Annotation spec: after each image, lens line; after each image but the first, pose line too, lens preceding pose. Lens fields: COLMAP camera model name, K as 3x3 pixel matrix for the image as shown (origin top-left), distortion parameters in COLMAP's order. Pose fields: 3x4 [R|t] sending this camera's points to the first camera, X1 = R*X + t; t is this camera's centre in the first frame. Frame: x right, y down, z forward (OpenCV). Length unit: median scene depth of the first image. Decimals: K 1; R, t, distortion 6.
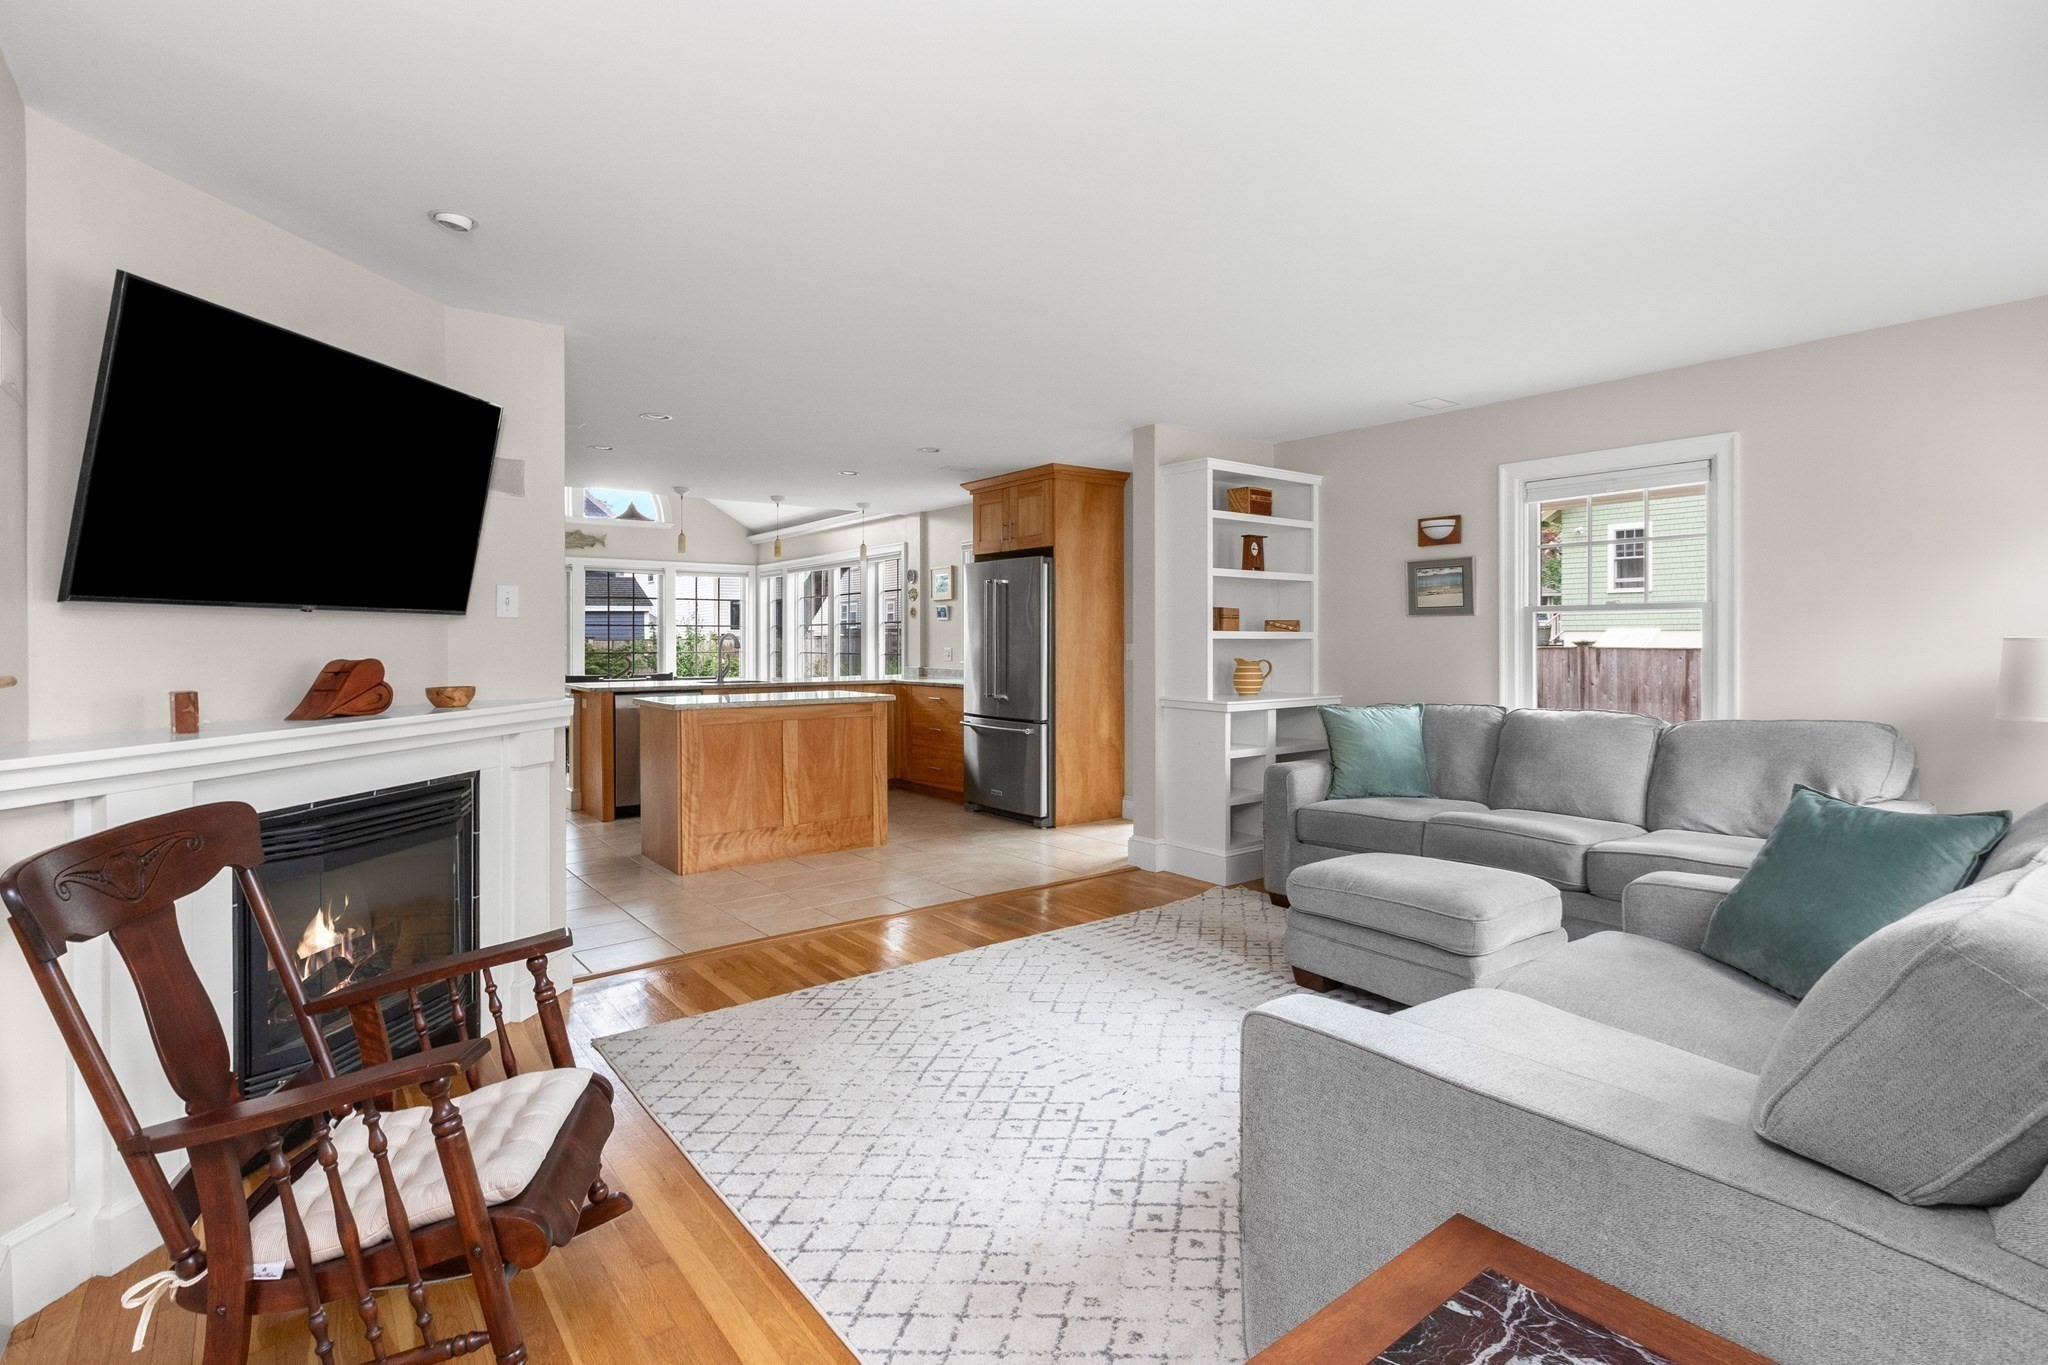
lens RADIAL K [[978.2, 0, 1023.5], [0, 978.2, 645.0], [0, 0, 1]] dist [0.002728, 0.000421]
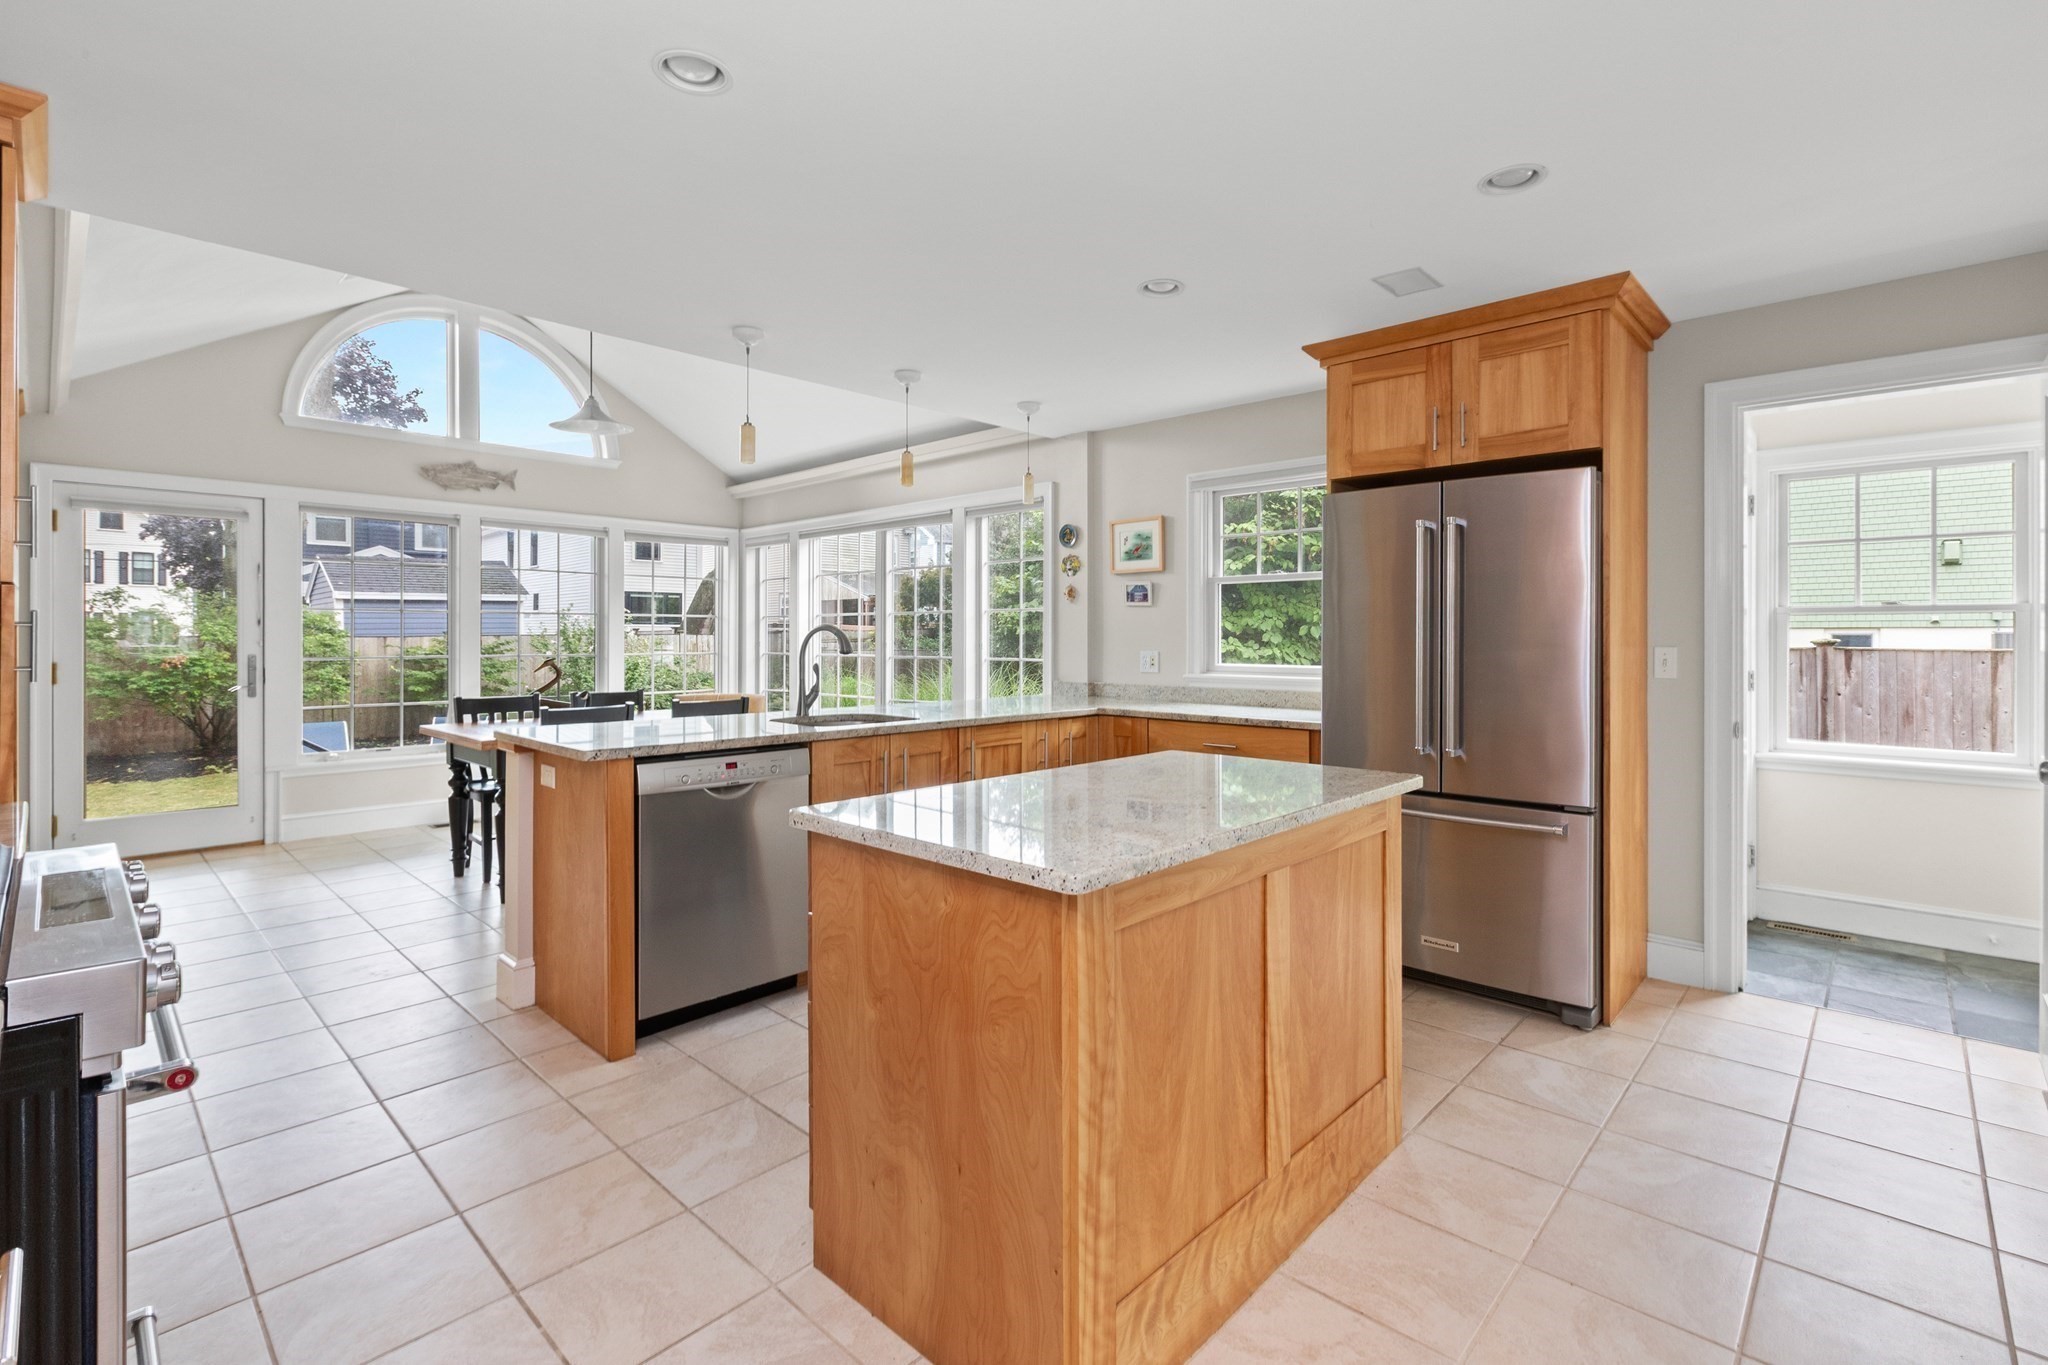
lens RADIAL K [[938.2, 0, 1035.3], [0, 938.2, 632.0], [0, 0, 1]] dist [0.000837, 0.000102]
pose [[0.986742, 0.002242, 0.162282, -0.393100], [-0.000581, 0.999947, -0.010281, -0.005301], [-0.162297, 0.010051, 0.986691, 0.706359]]
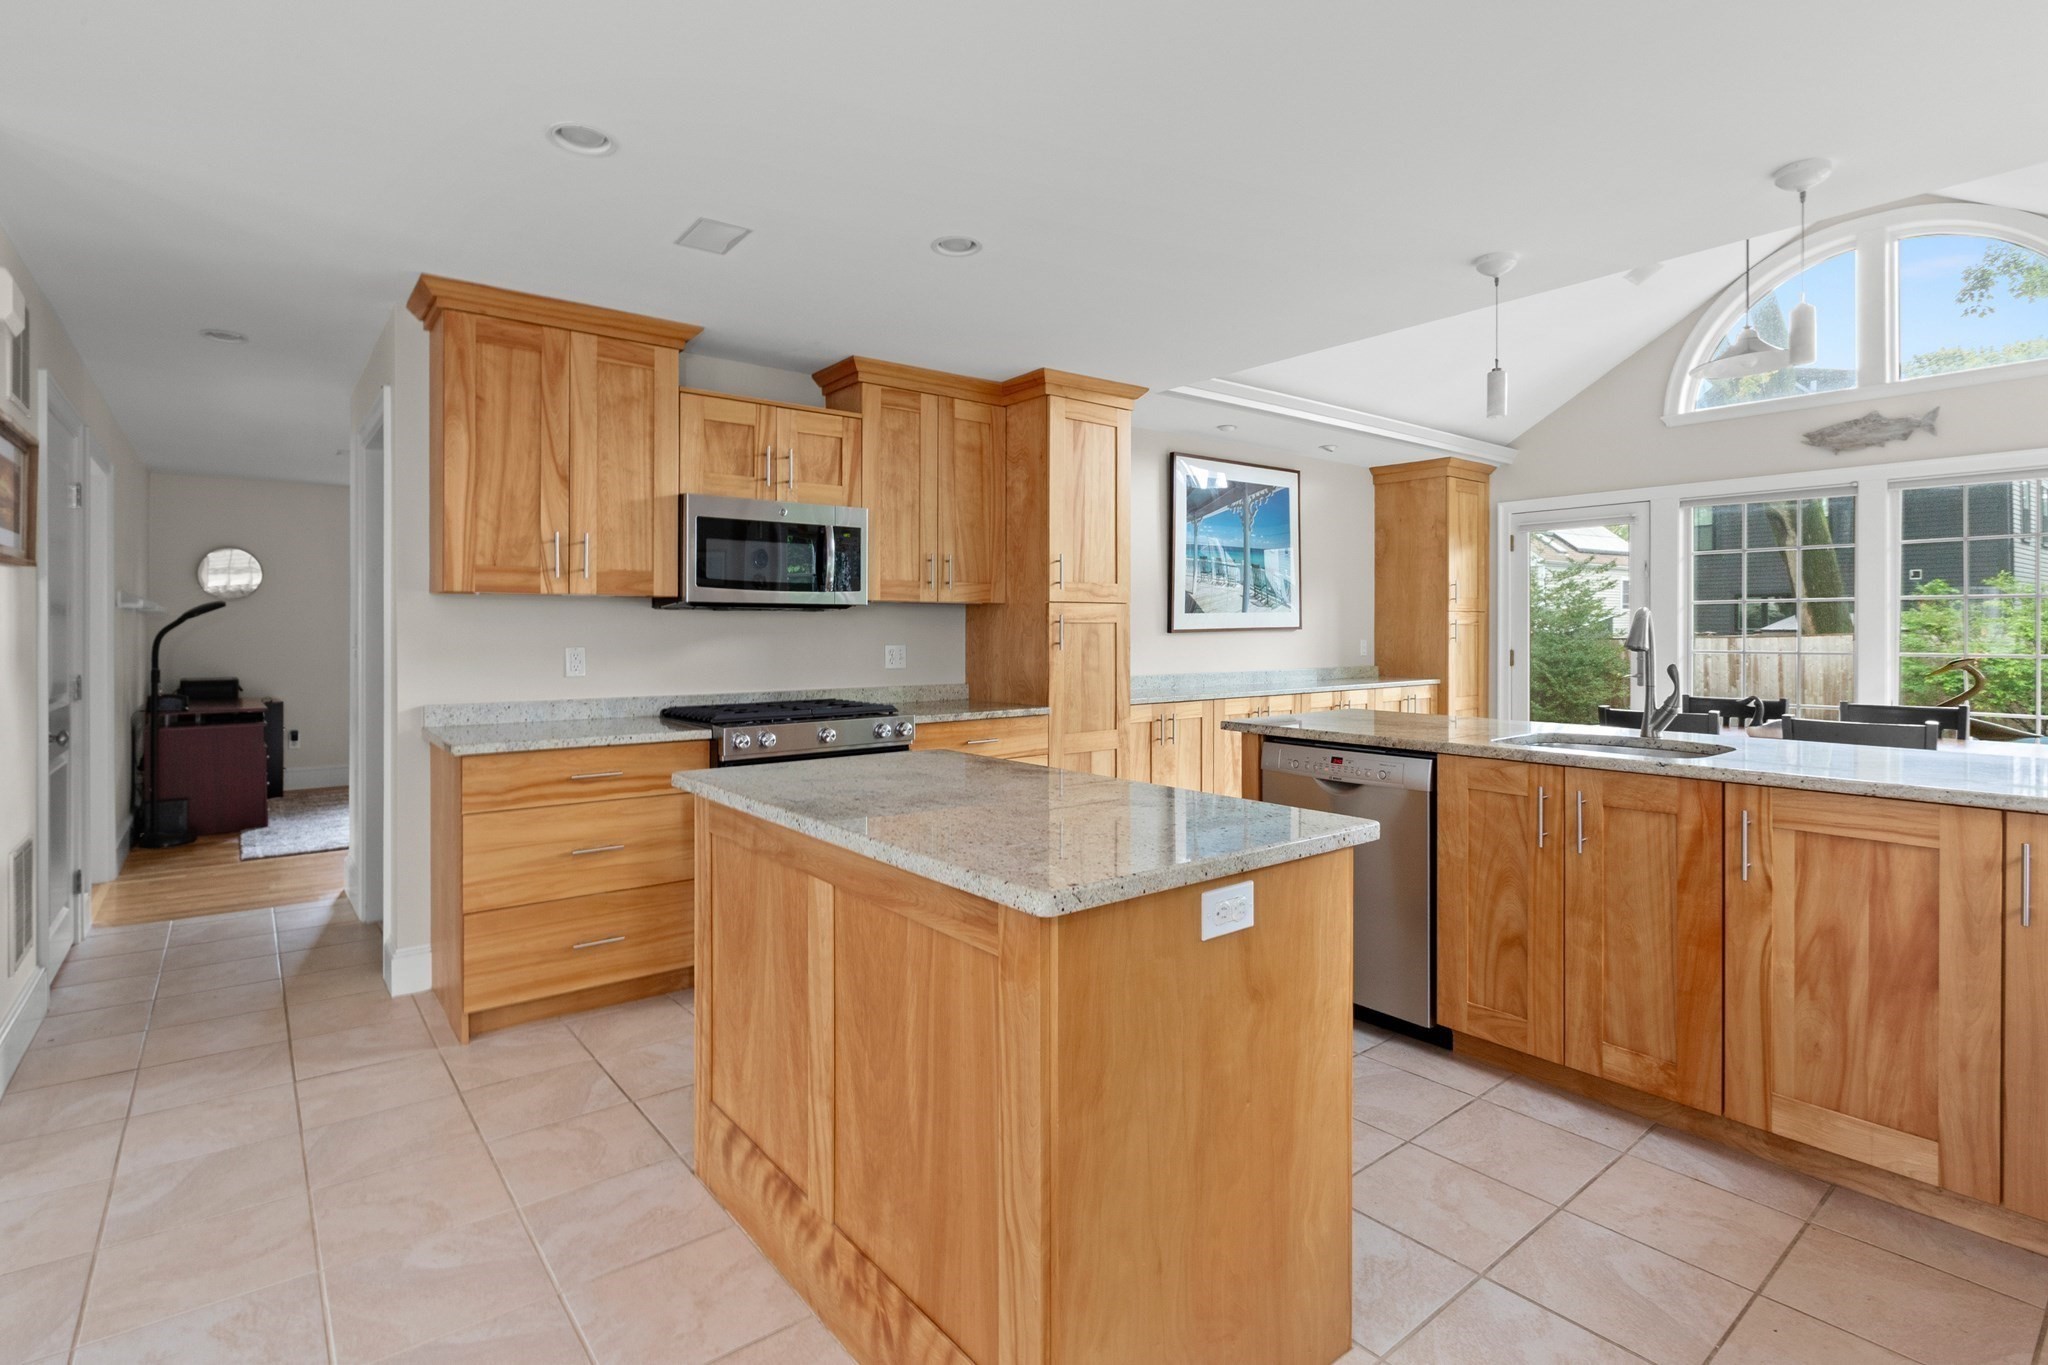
lens RADIAL K [[978.2, 0, 1023.5], [0, 978.2, 645.0], [0, 0, 1]] dist [0.002728, 0.000421]
pose [[0.017140, 0.013230, -0.999766, 0.084662], [-0.005663, 0.999898, 0.013135, -0.003547], [0.999837, 0.005436, 0.017213, 1.106761]]
